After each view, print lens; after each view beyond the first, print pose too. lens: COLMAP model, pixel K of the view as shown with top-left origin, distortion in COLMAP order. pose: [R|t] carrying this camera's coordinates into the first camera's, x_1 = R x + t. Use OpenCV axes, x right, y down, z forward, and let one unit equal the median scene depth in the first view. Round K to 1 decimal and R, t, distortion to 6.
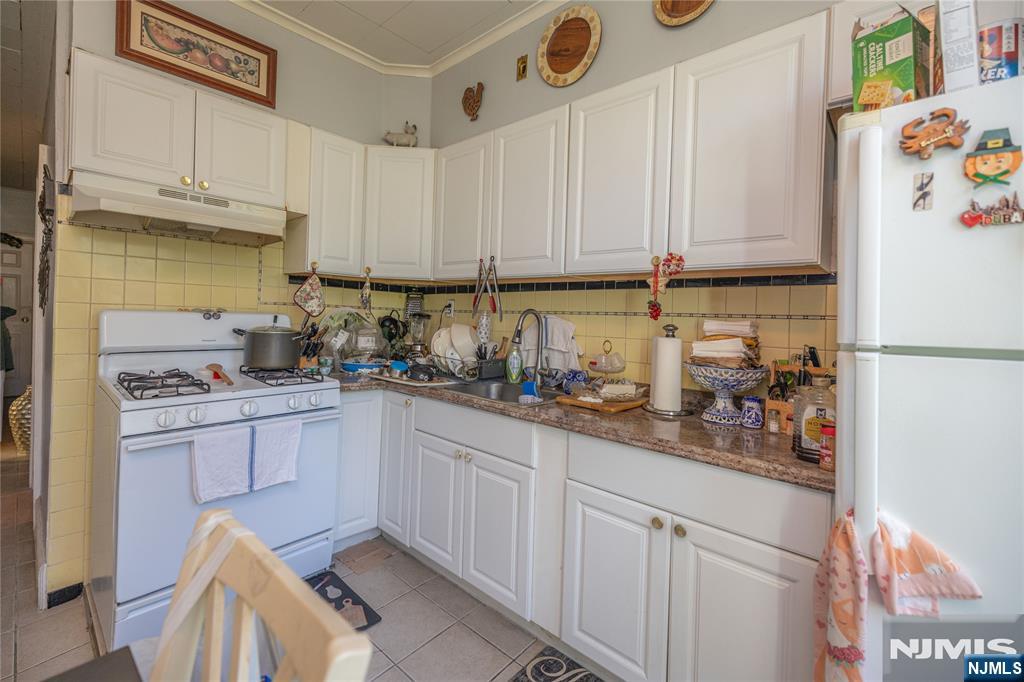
lens RADIAL K [[440.8, 0, 514.1], [0, 440.8, 313.4], [0, 0, 1]] dist [-0.000450, -0.000358]
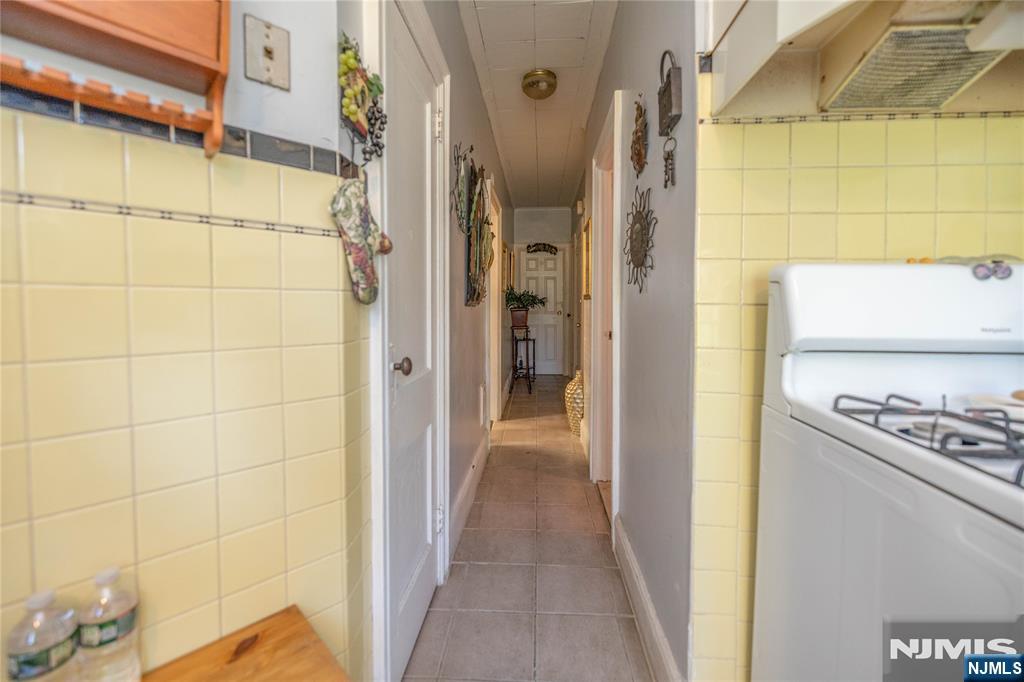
lens RADIAL K [[440.8, 0, 514.1], [0, 440.8, 313.4], [0, 0, 1]] dist [-0.000450, -0.000358]
pose [[0.622489, -0.017352, -0.782436, -0.647218], [0.025959, 0.999662, -0.001518, 0.035095], [0.782198, -0.019366, 0.622729, 0.388215]]
